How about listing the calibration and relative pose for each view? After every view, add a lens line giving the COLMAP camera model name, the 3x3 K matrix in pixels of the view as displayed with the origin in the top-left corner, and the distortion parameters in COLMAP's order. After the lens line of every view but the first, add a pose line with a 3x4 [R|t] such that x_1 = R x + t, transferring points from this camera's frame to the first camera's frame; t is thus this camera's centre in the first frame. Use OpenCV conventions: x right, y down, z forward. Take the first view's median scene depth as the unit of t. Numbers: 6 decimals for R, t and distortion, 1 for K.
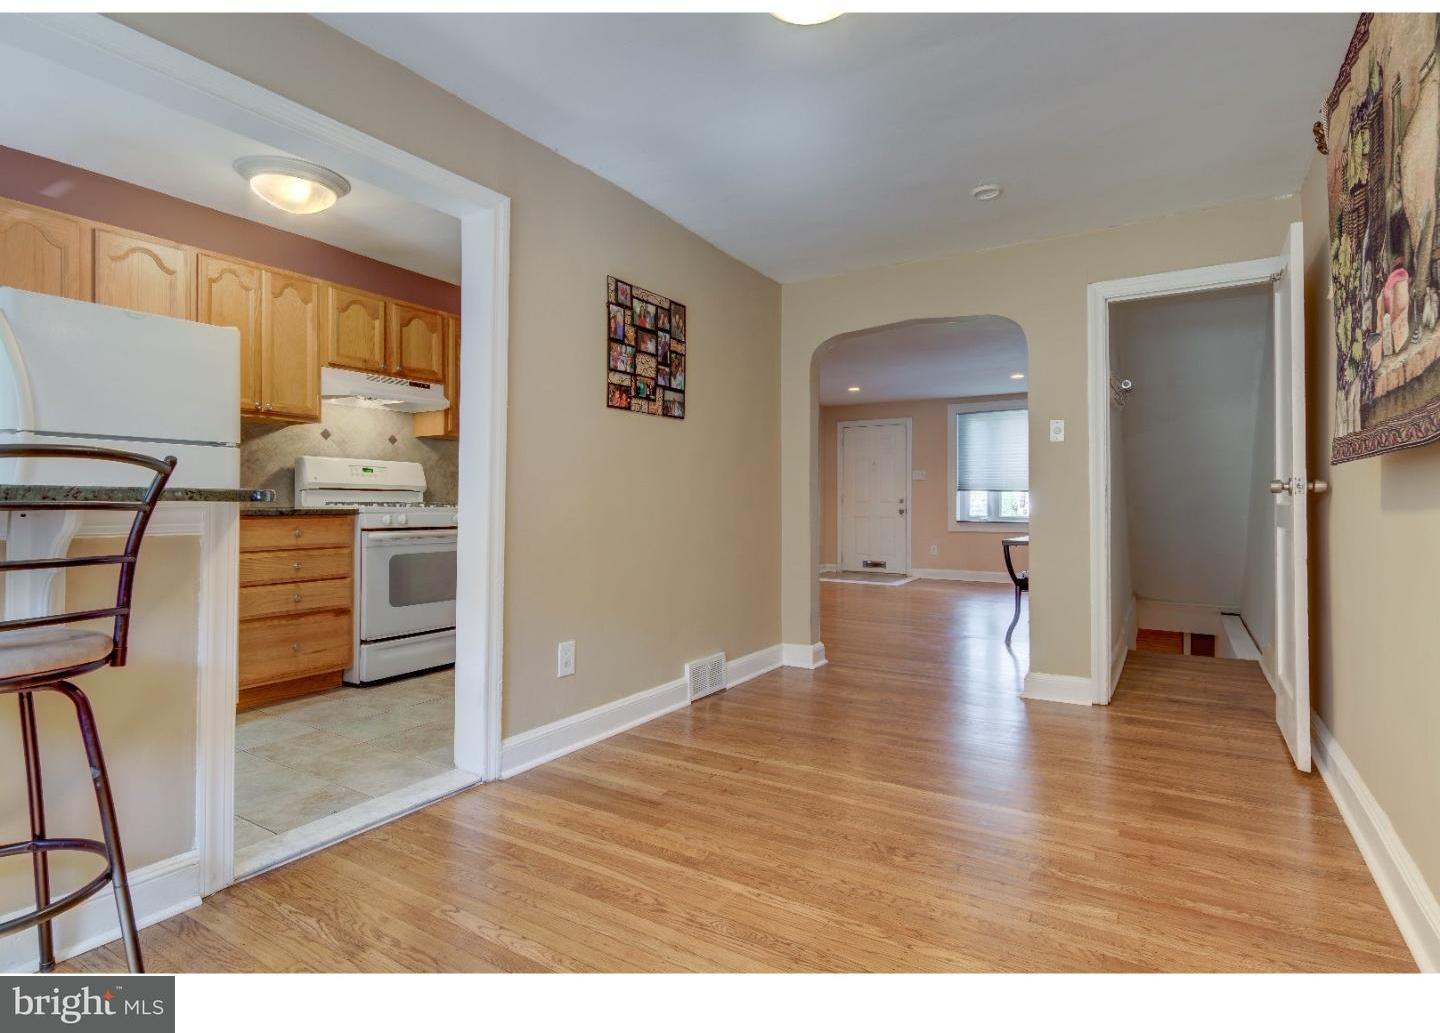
lens RADIAL K [[730.4, 0, 720.8], [0, 730.4, 499.2], [0, 0, 1]] dist [0.015144, -0.011832]
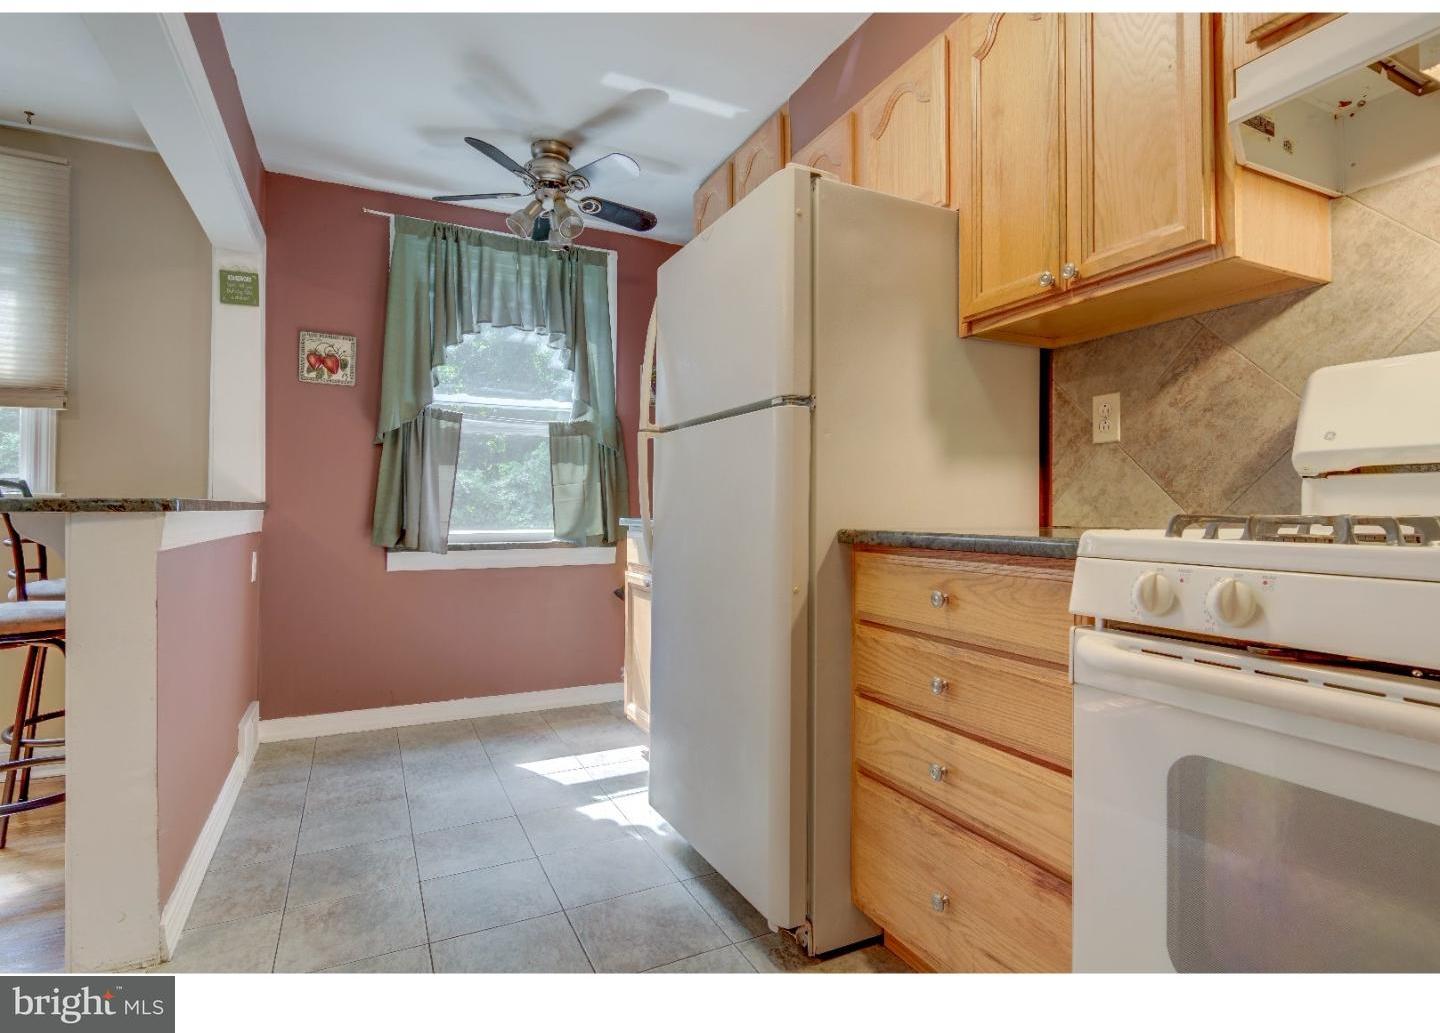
lens RADIAL K [[730.4, 0, 720.8], [0, 730.4, 499.2], [0, 0, 1]] dist [0.015144, -0.011832]
pose [[-0.529328, -0.015481, -0.848276, -0.170614], [0.002591, 0.999799, -0.019863, 0.002240], [0.848413, -0.012712, -0.529182, 0.953086]]
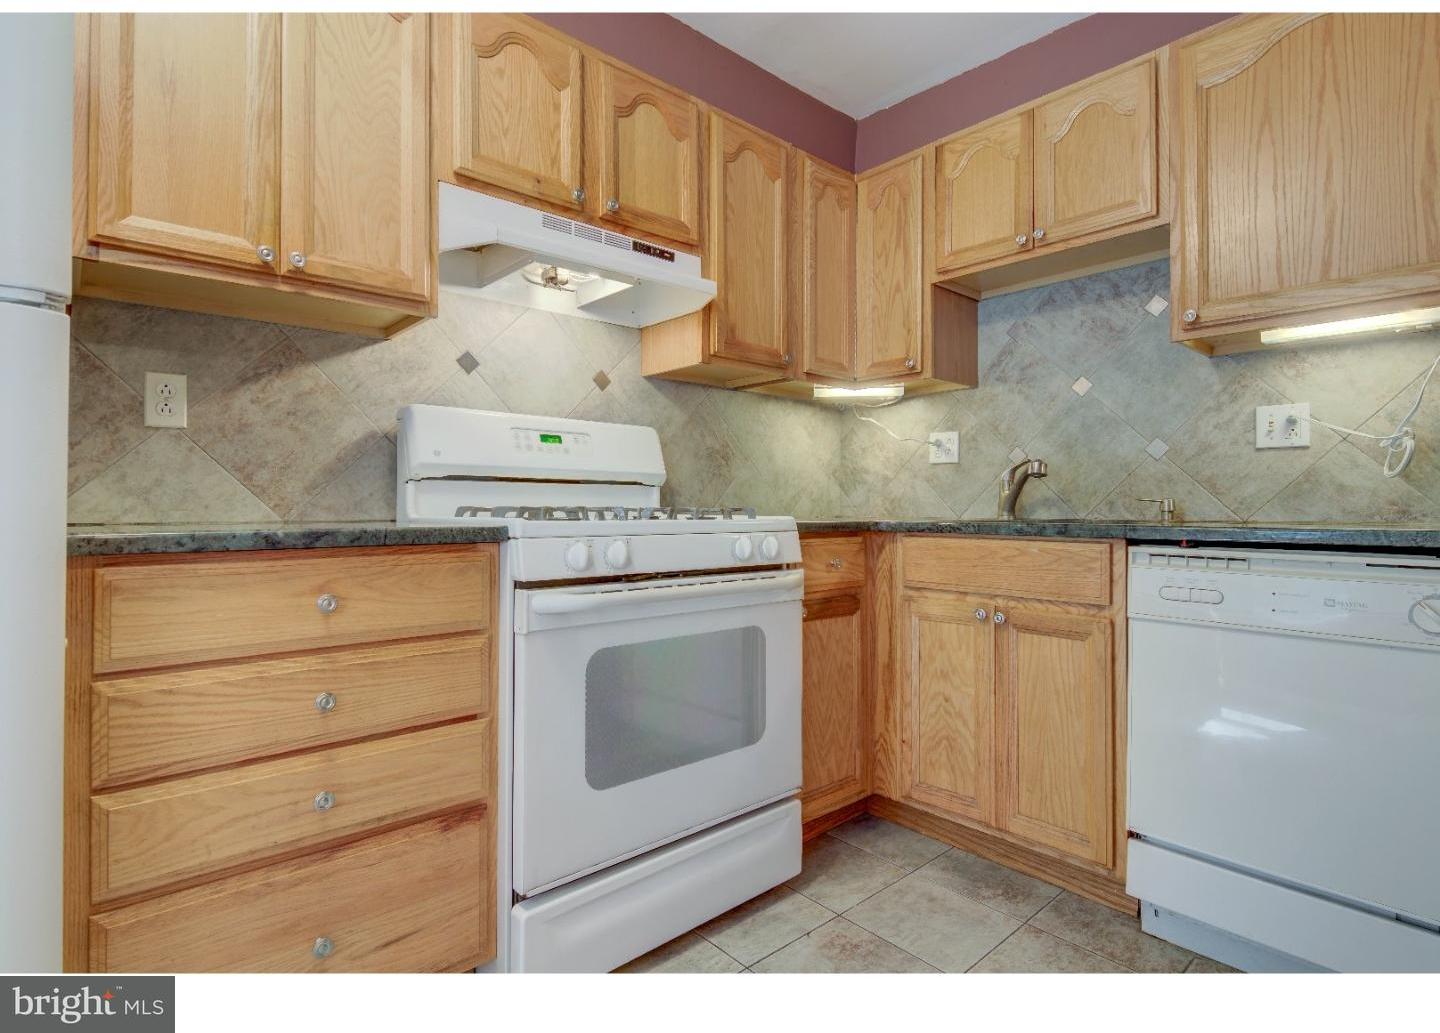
lens RADIAL K [[730.4, 0, 720.8], [0, 730.4, 499.2], [0, 0, 1]] dist [0.015144, -0.011832]
pose [[0.961579, -0.004869, -0.274484, -0.270596], [0.003421, 0.999978, -0.005756, 0.001768], [0.274506, 0.004596, 0.961574, 0.629089]]
